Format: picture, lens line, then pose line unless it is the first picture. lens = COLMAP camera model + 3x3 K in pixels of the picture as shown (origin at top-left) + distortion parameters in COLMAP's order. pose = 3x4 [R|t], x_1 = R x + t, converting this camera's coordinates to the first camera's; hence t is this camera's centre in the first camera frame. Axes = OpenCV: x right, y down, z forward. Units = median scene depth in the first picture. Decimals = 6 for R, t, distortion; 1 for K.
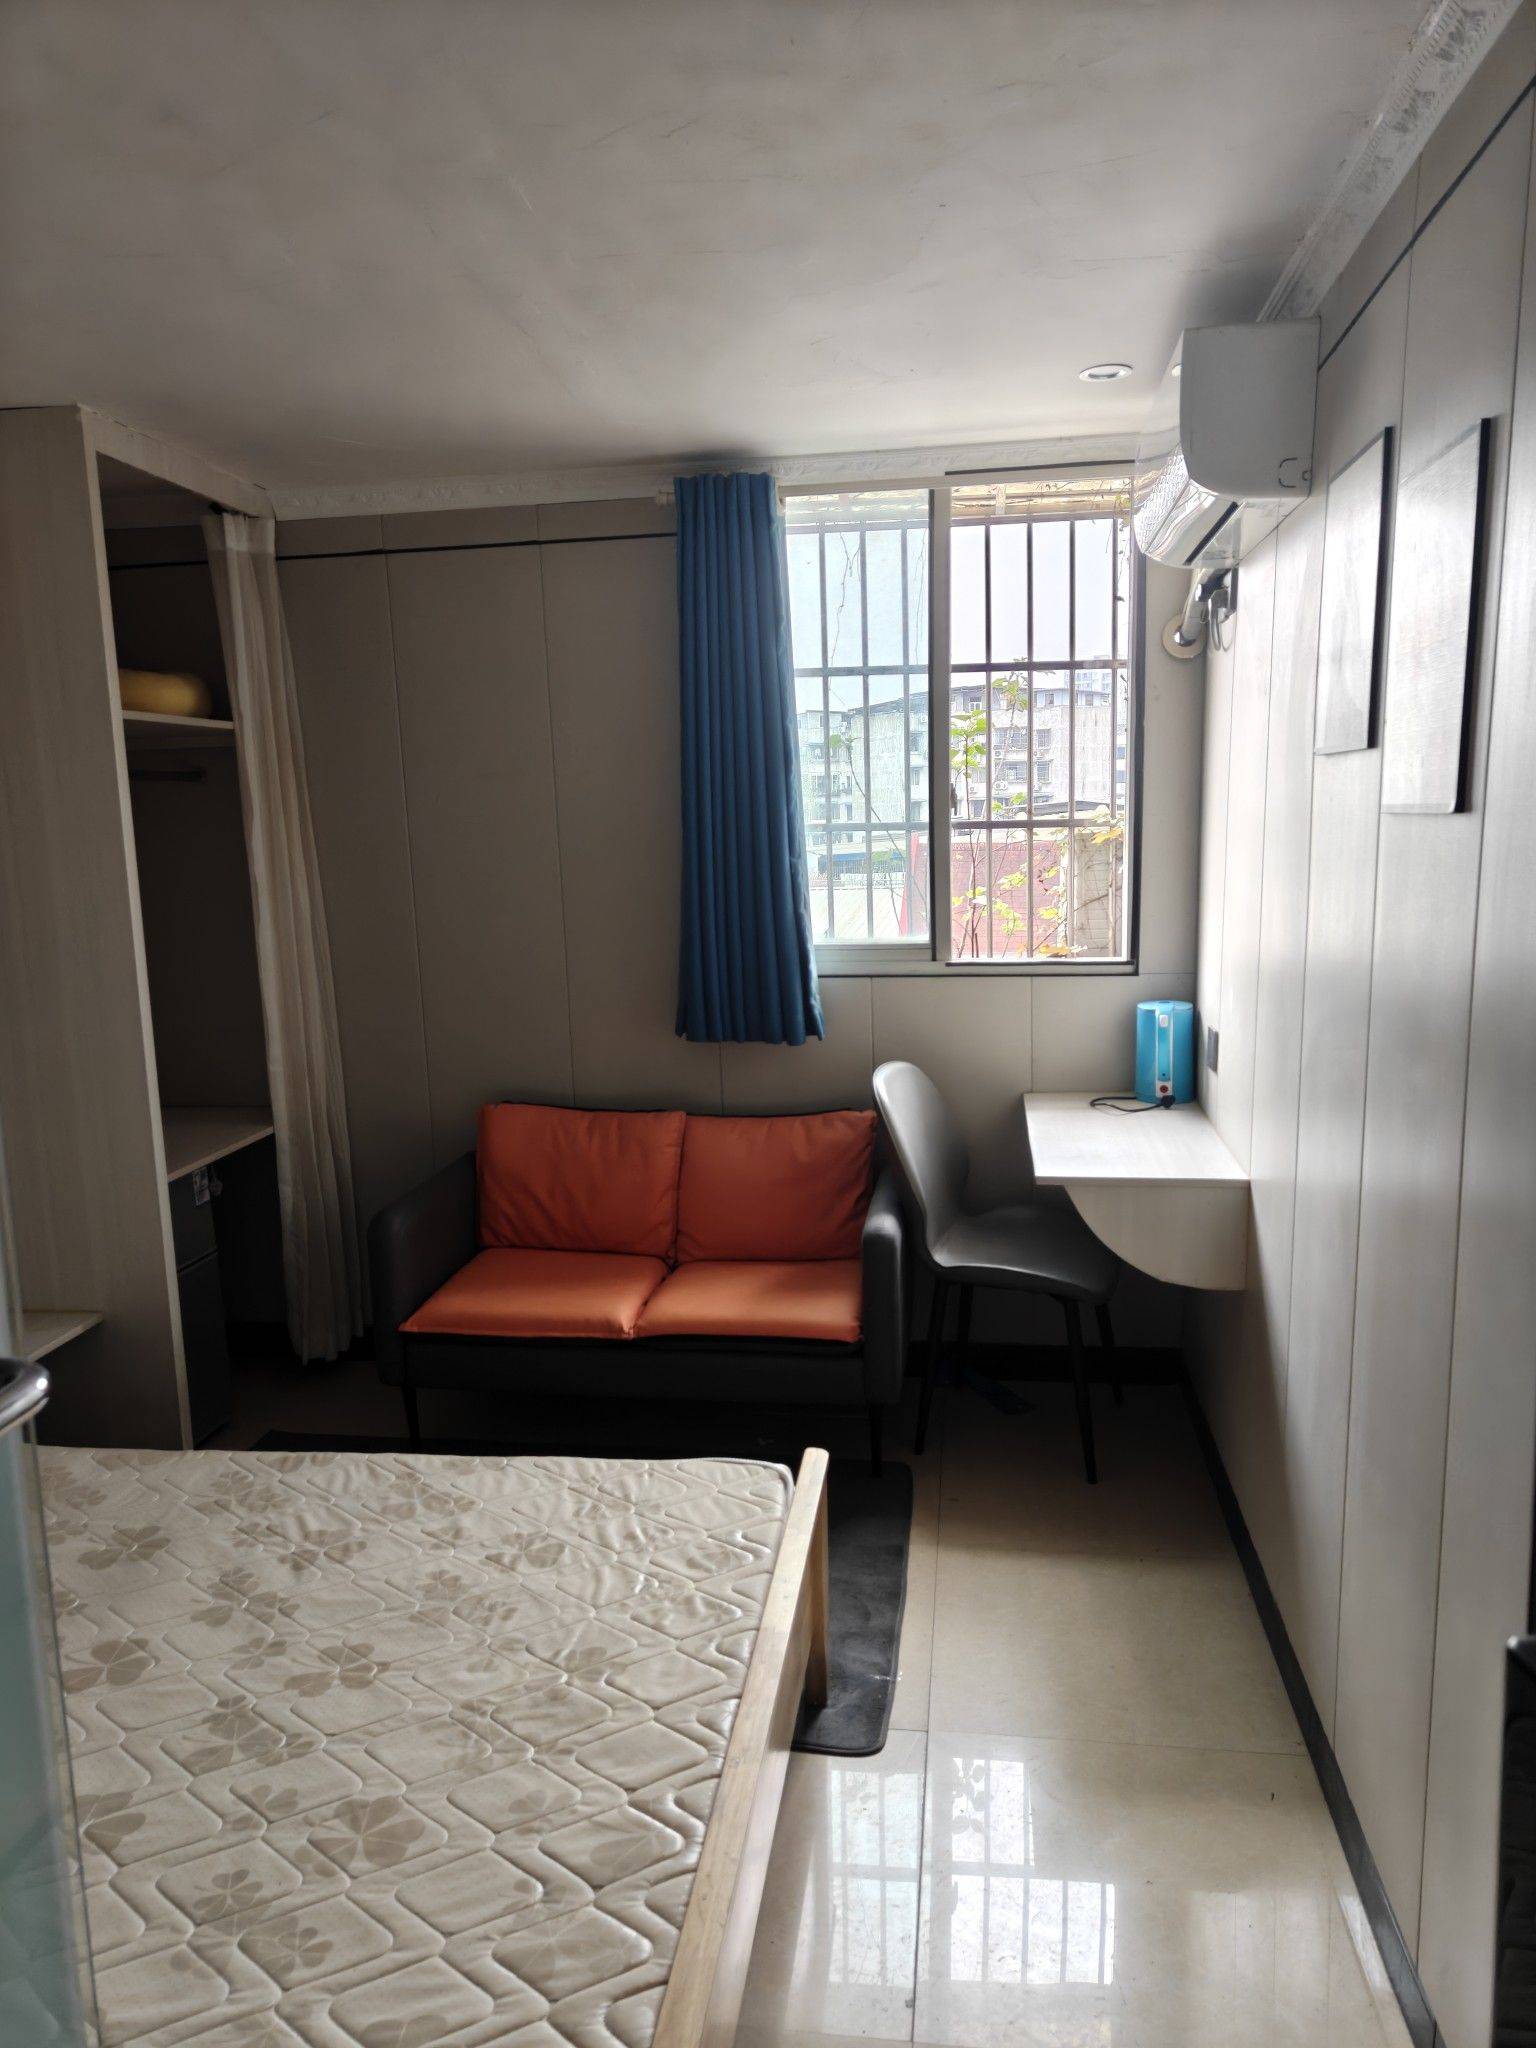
lens RADIAL K [[1427.9, 0, 769.6], [0, 1427.9, 1033.3], [0, 0, 1]] dist [0.002492, 0.002028]
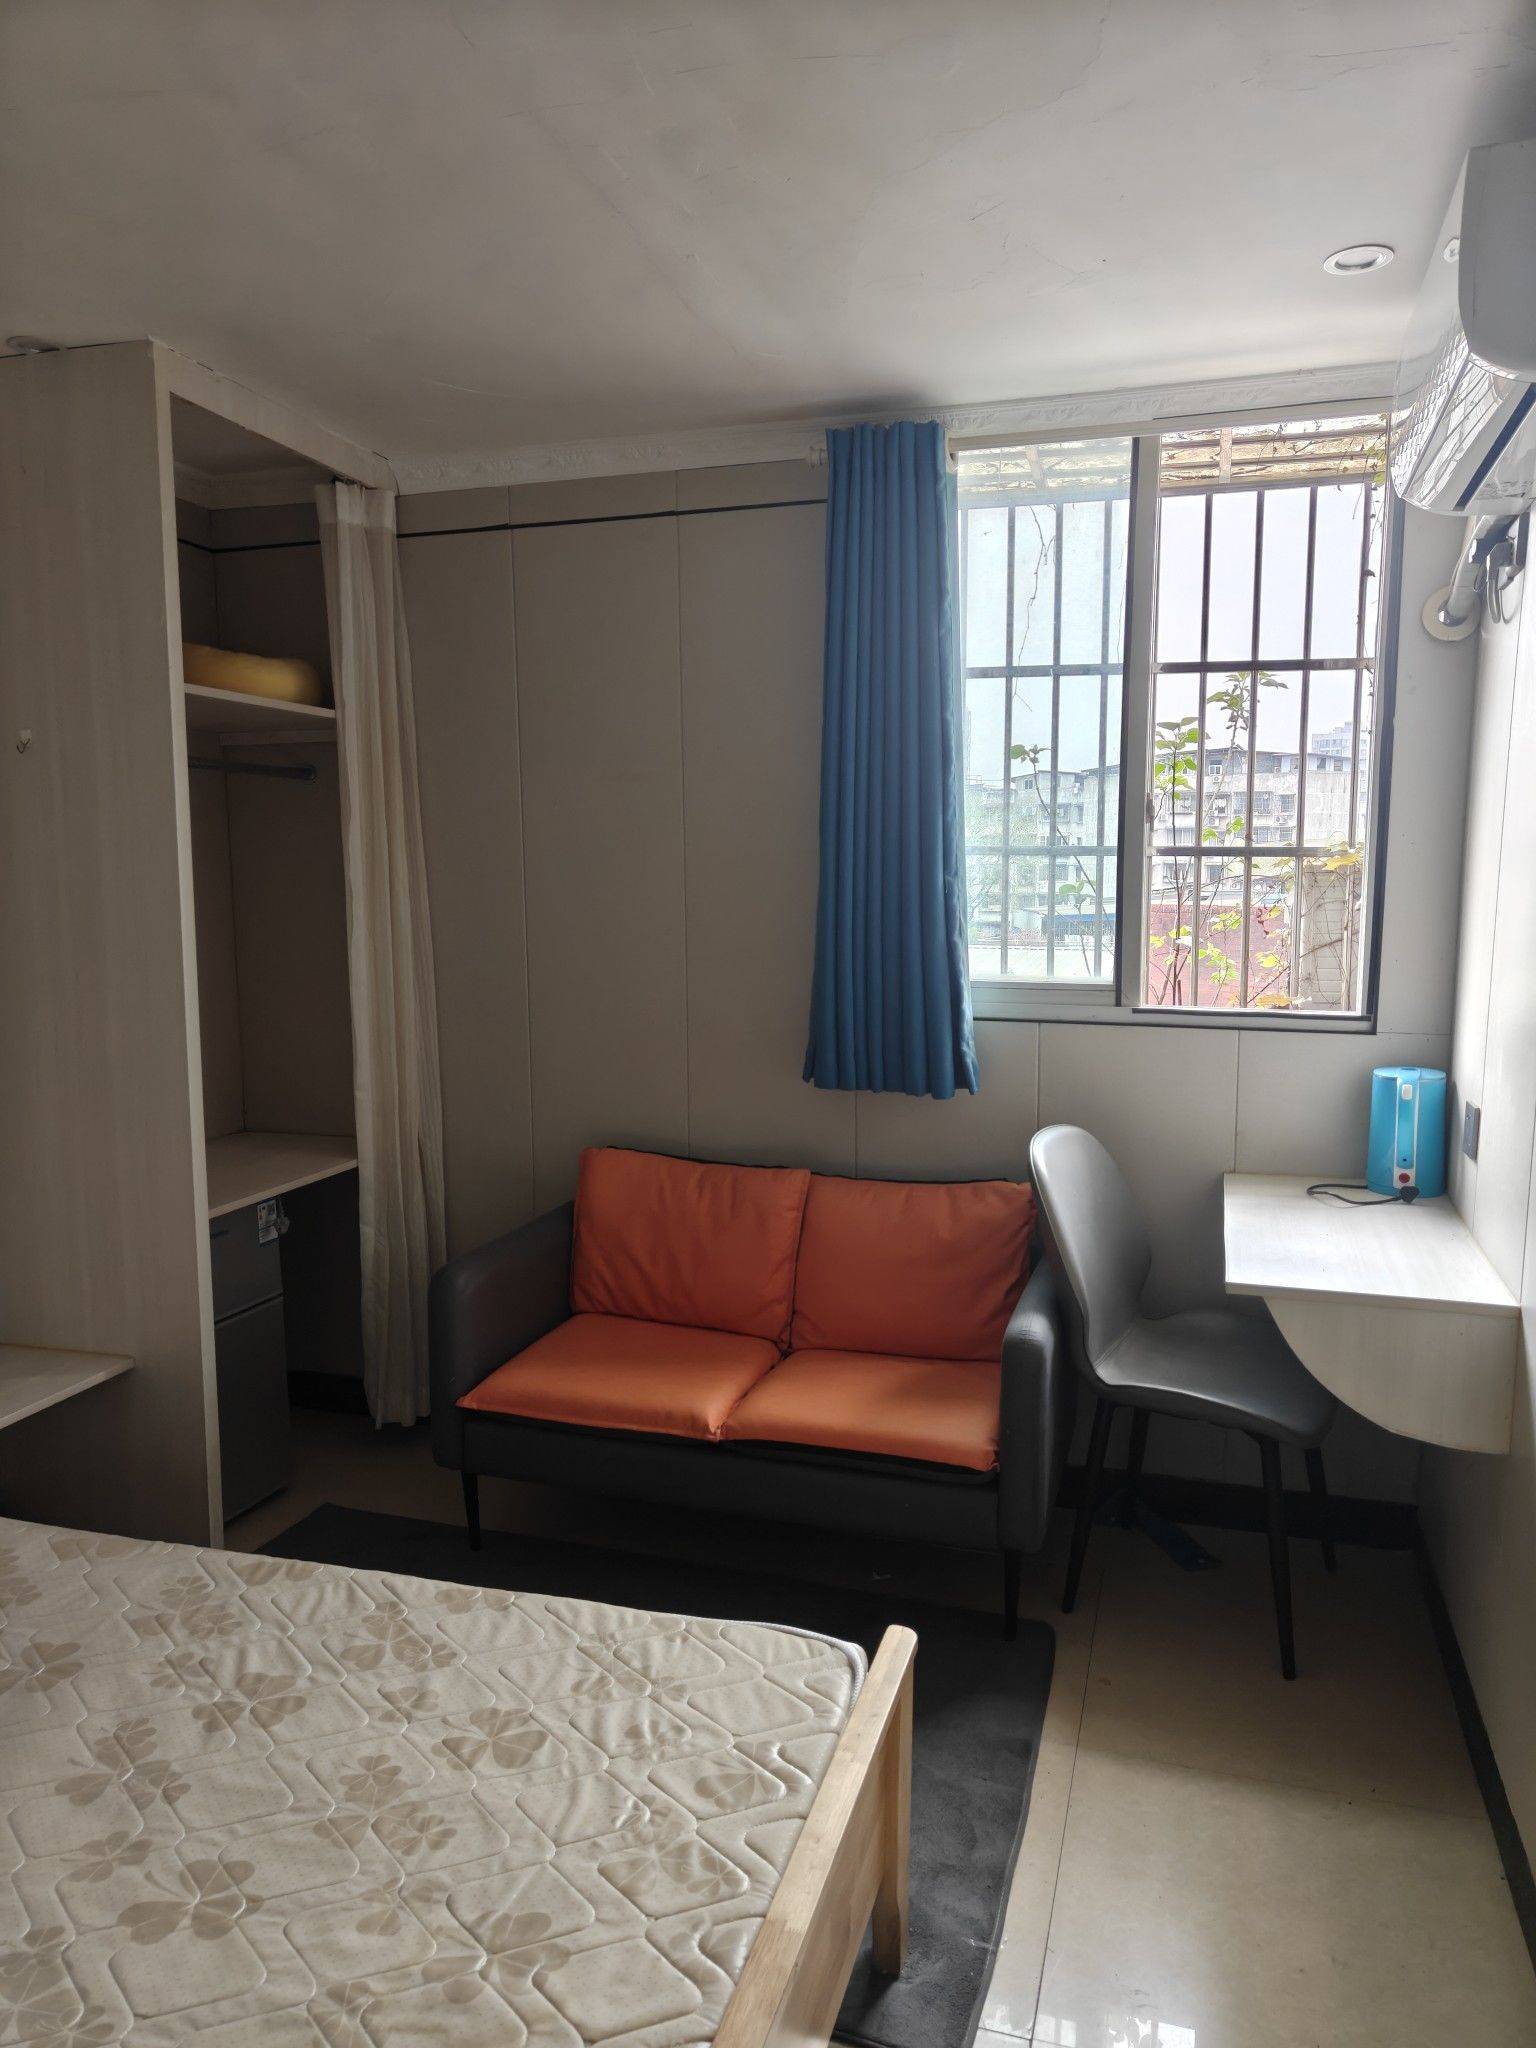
lens RADIAL K [[1427.9, 0, 769.8], [0, 1427.9, 1035.0], [0, 0, 1]] dist [0.002492, 0.002028]
pose [[0.987386, 0.045274, -0.151719, 0.049416], [-0.050993, 0.998120, -0.034012, 0.005033], [0.149894, 0.041320, 0.987838, 0.175705]]
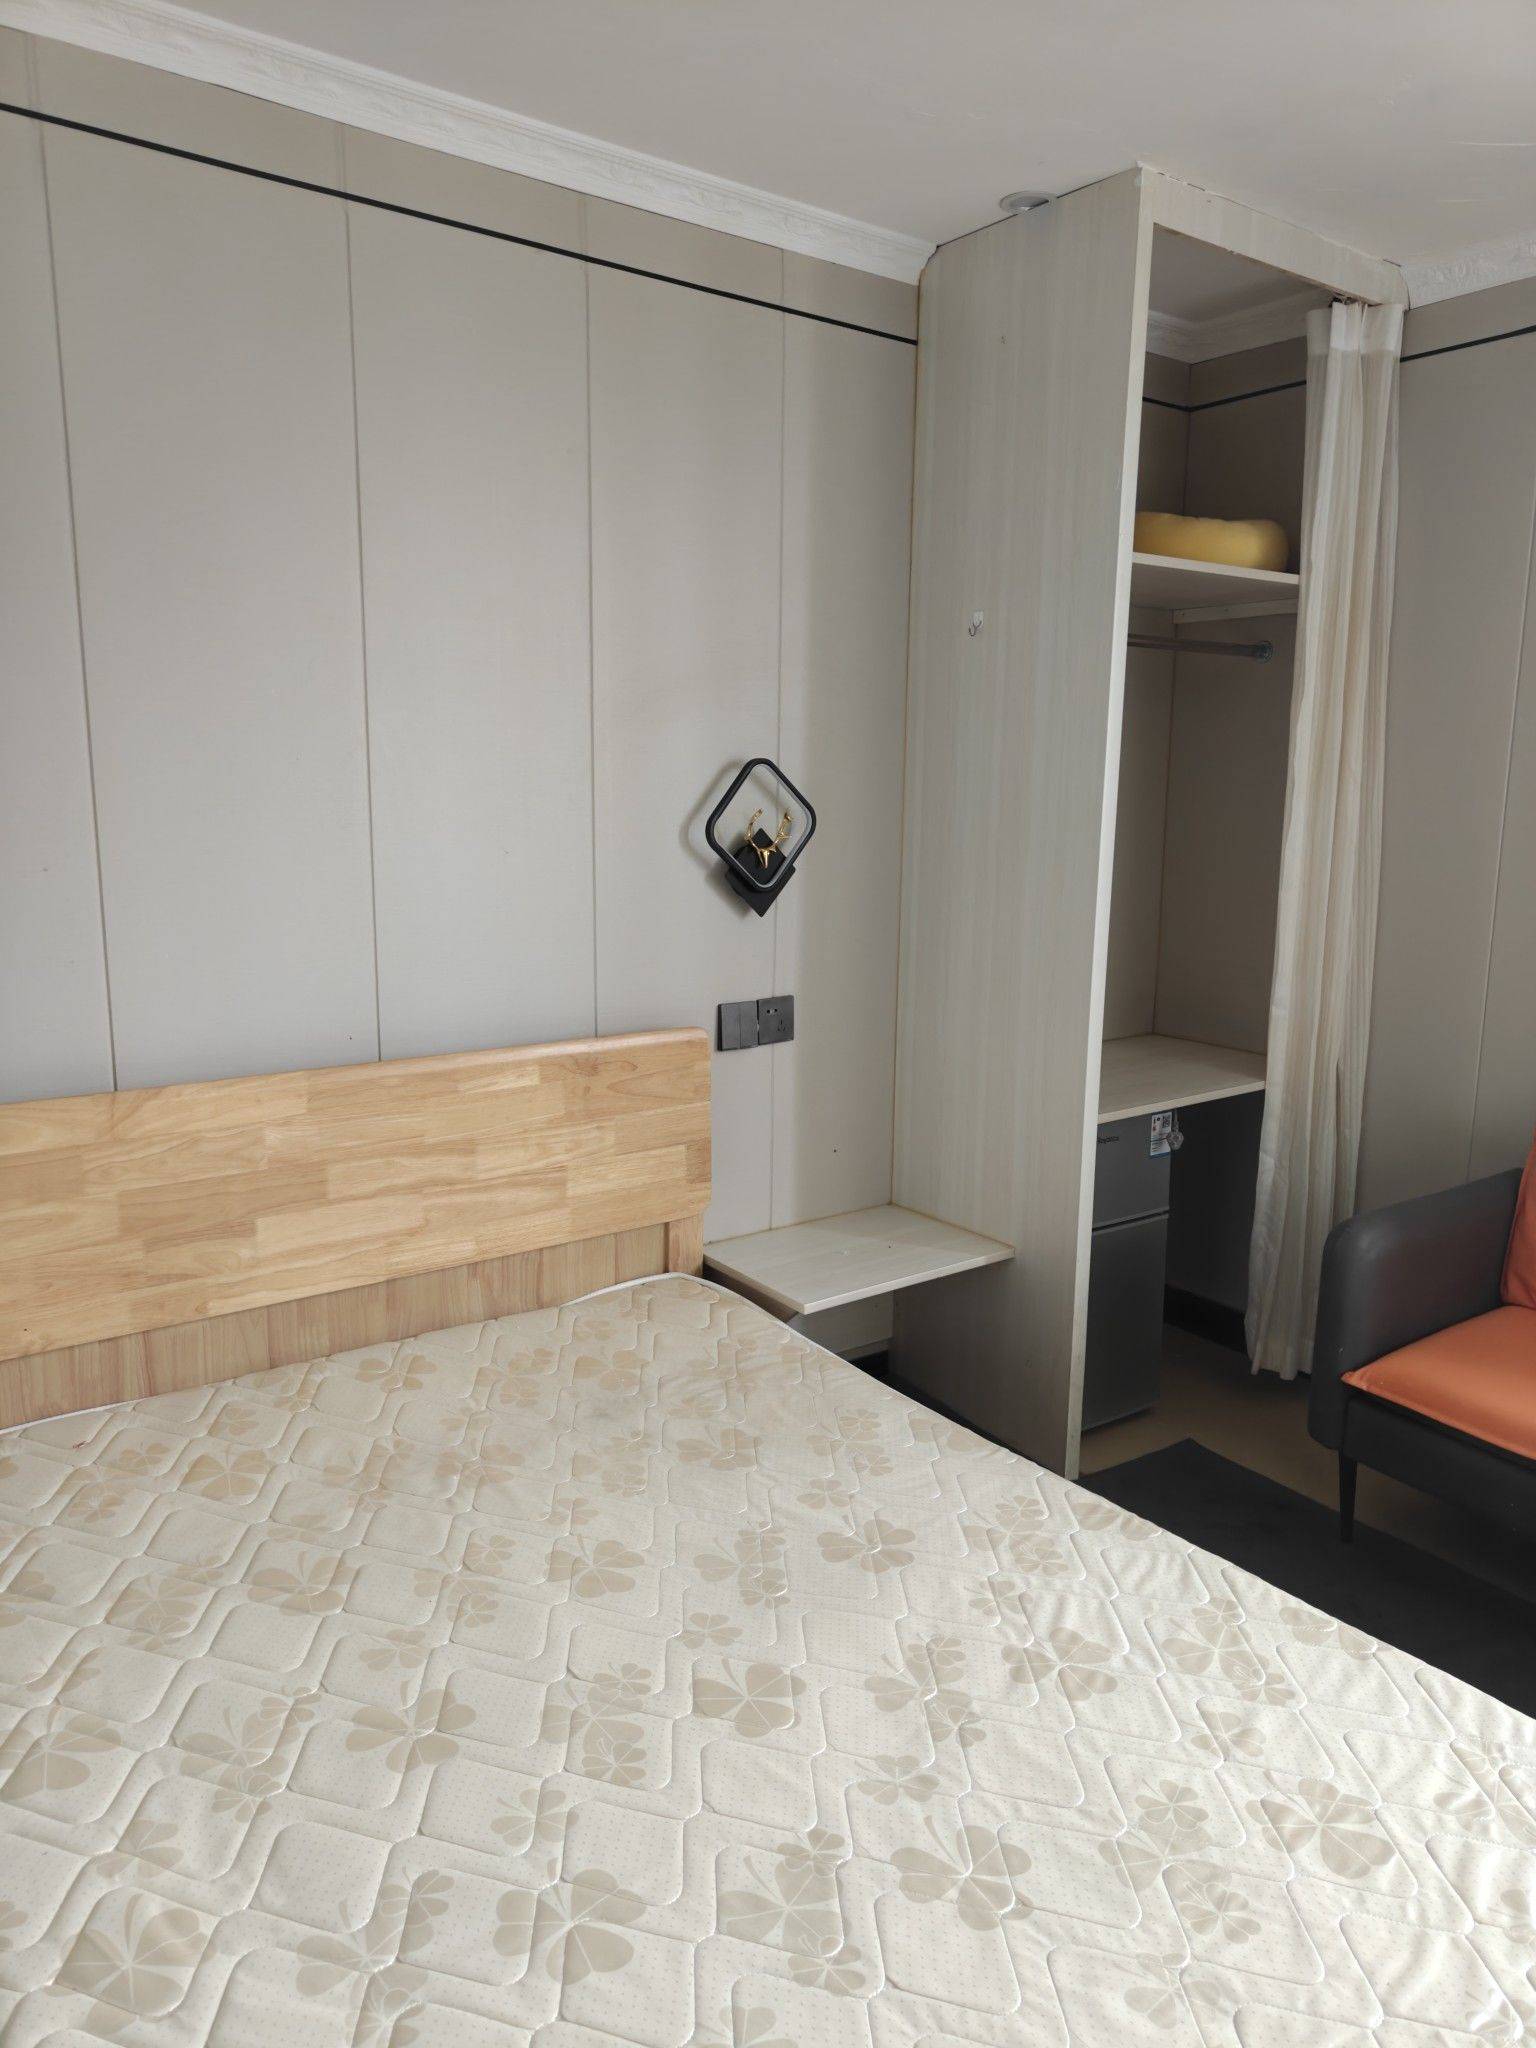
lens RADIAL K [[1427.9, 0, 770.9], [0, 1427.9, 1048.5], [0, 0, 1]] dist [0.002492, 0.002028]
pose [[0.698043, 0.178812, -0.693371, 0.022327], [-0.142364, 0.983644, 0.110347, -0.004116], [0.701761, 0.021684, 0.712082, 0.259558]]
